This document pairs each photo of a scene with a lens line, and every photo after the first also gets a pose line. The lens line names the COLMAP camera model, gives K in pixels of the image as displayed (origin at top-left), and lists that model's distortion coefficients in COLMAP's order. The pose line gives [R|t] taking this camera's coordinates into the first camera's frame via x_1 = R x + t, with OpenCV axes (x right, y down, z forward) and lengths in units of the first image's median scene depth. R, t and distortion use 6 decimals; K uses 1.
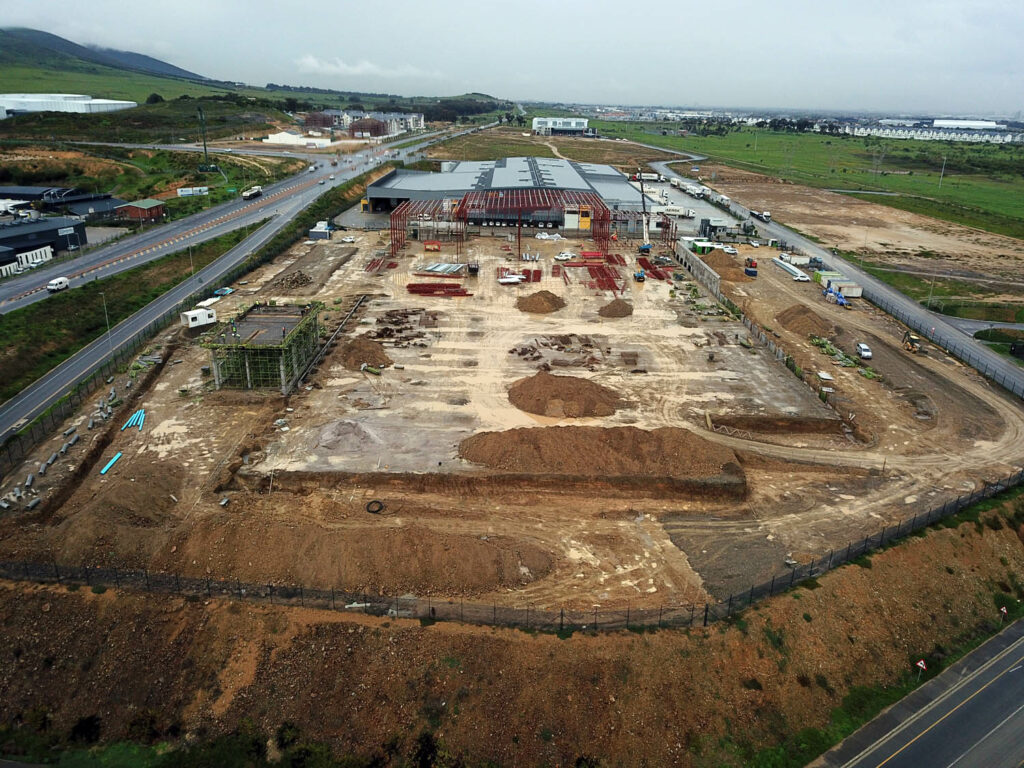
lens RADIAL K [[778.4, 0, 515.2], [0, 778.4, 386.8], [0, 0, 1]] dist [-0.002374, 0.013691]
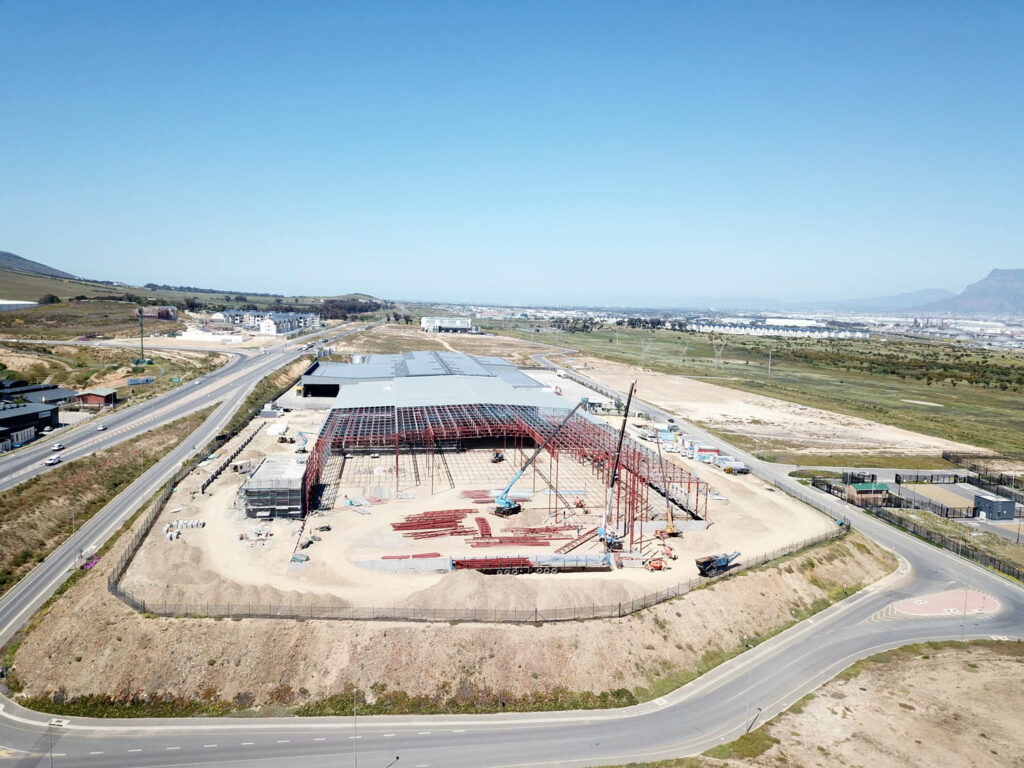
lens RADIAL K [[780.9, 0, 515.3], [0, 780.9, 385.0], [0, 0, 1]] dist [0.003378, 0.001525]
pose [[0.987609, -0.011566, 0.156508, -0.060700], [0.049031, 0.970098, -0.237708, 0.055040], [-0.149079, 0.242436, 0.958645, -0.180471]]
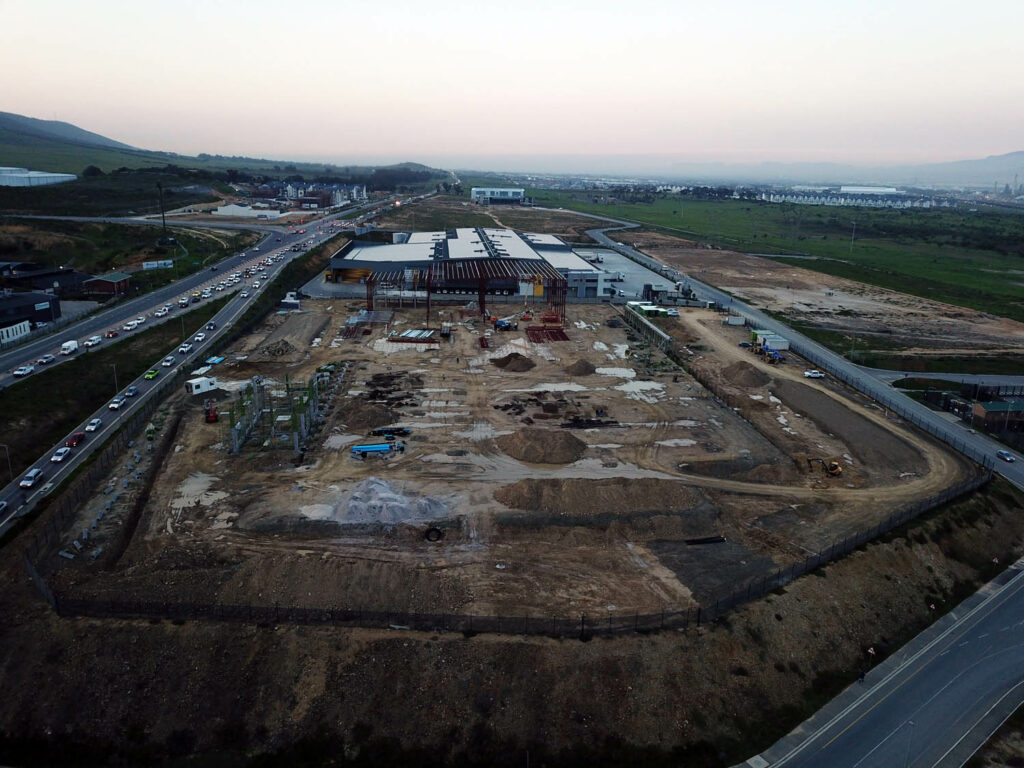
lens RADIAL K [[776.7, 0, 515.0], [0, 776.7, 388.2], [0, 0, 1]] dist [0.007684, -0.000915]
pose [[0.996339, -0.025053, 0.081733, -0.033797], [0.031249, 0.996661, -0.075436, 0.005320], [-0.079571, 0.077714, 0.993795, -0.054209]]
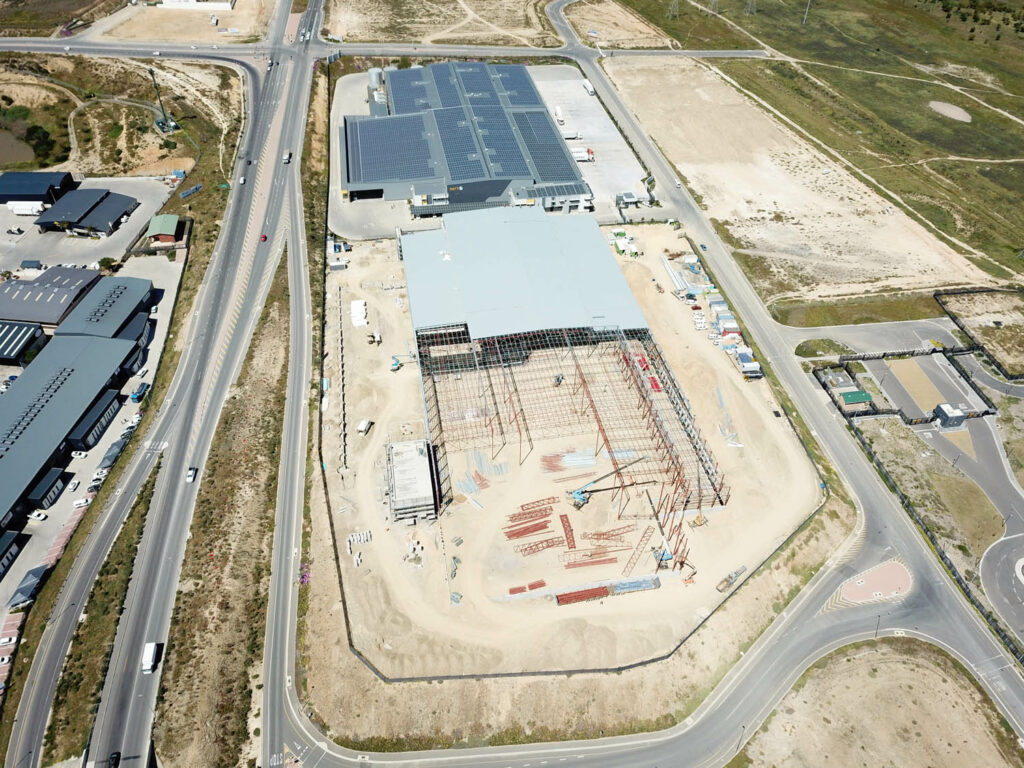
lens RADIAL K [[784.7, 0, 512.0], [0, 784.7, 384.0], [0, 0, 1]] dist [0.001849, 0.002931]
pose [[0.984612, -0.116508, 0.130247, -0.140345], [0.060583, 0.926677, 0.370943, -0.426735], [-0.163915, -0.357344, 0.919477, -0.285519]]
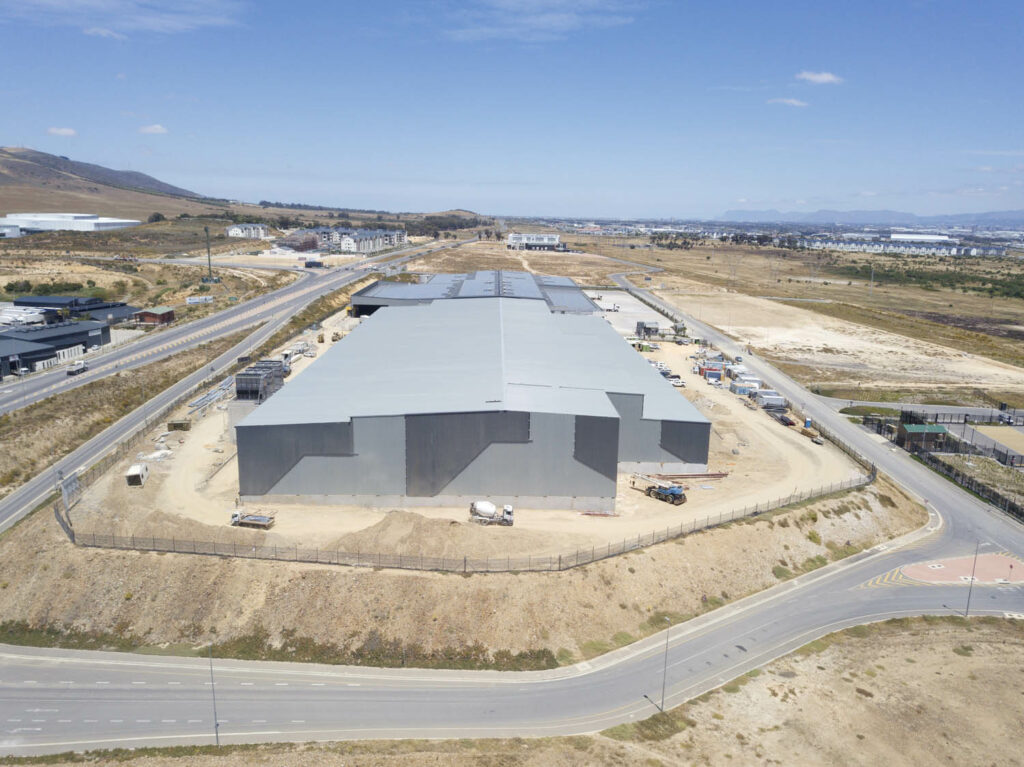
lens RADIAL K [[780.6, 0, 515.1], [0, 780.6, 388.5], [0, 0, 1]] dist [0.004243, 0.001417]
pose [[0.999812, -0.004595, 0.018832, 0.033523], [0.007072, 0.991004, -0.133645, 0.040547], [-0.018049, 0.133753, 0.990850, -0.149227]]
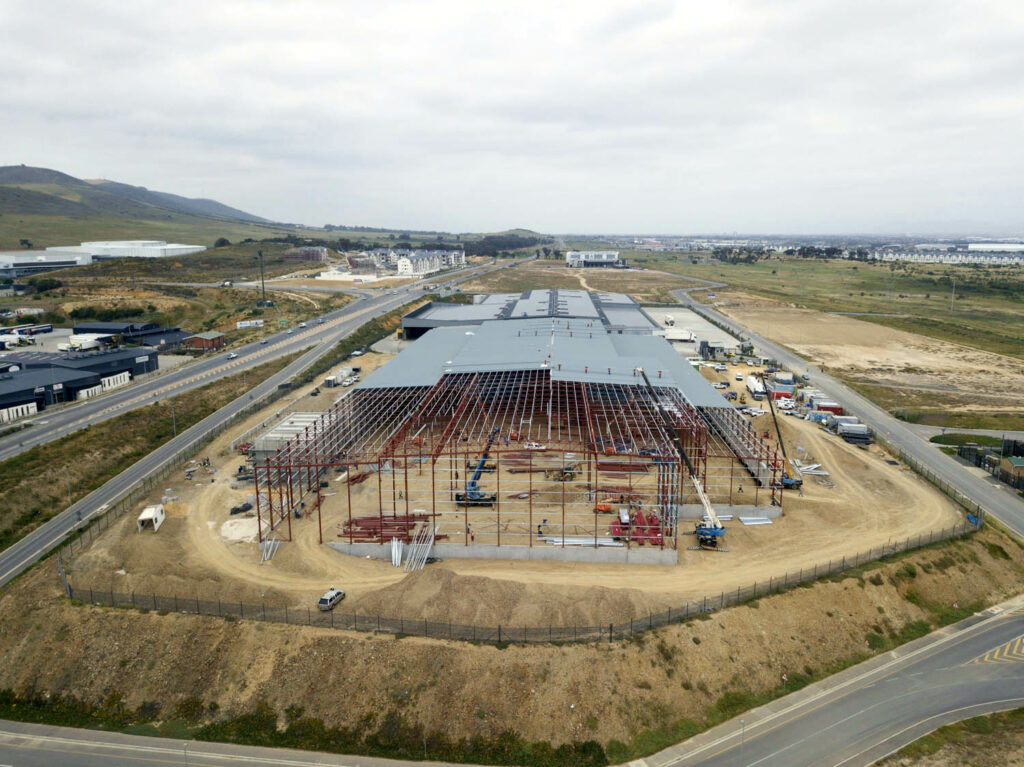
lens RADIAL K [[780.6, 0, 515.1], [0, 780.6, 388.5], [0, 0, 1]] dist [0.004243, 0.001417]
pose [[0.998187, -0.010814, -0.059202, 0.043211], [0.001417, 0.987673, -0.156523, 0.023765], [0.060165, 0.156156, 0.985898, -0.096913]]
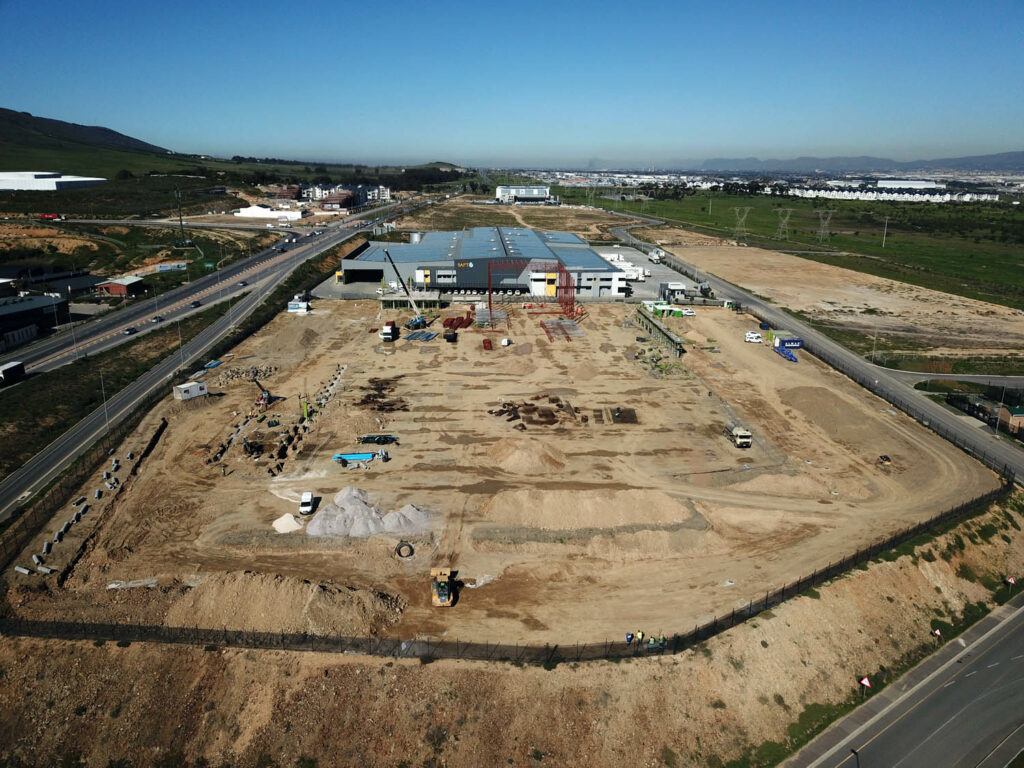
lens RADIAL K [[779.0, 0, 515.1], [0, 779.0, 383.7], [0, 0, 1]] dist [0.004014, 0.003579]
pose [[0.998808, -0.026641, 0.040909, -0.005580], [0.029884, 0.996280, -0.080833, 0.000562], [-0.038603, 0.081959, 0.995888, -0.037824]]
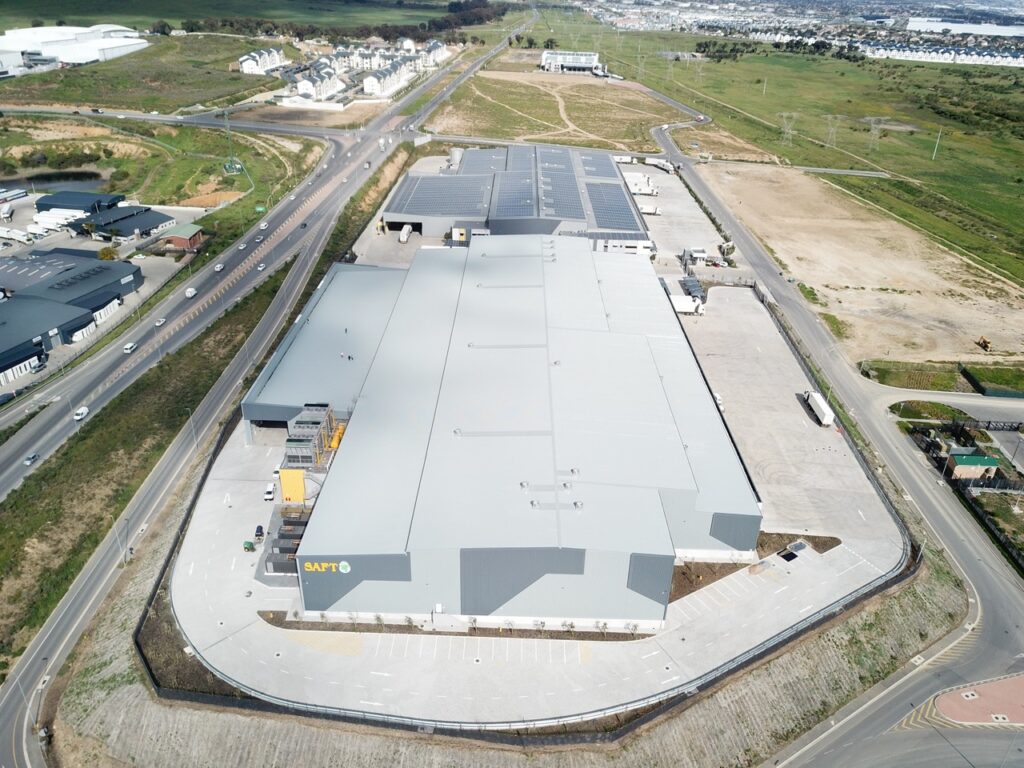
lens RADIAL K [[780.9, 0, 515.3], [0, 780.9, 385.0], [0, 0, 1]] dist [0.003378, 0.001525]
pose [[0.999856, 0.013786, -0.009903, 0.012115], [-0.012389, 0.991512, 0.129423, -0.168217], [0.011603, -0.129281, 0.991540, -0.138561]]
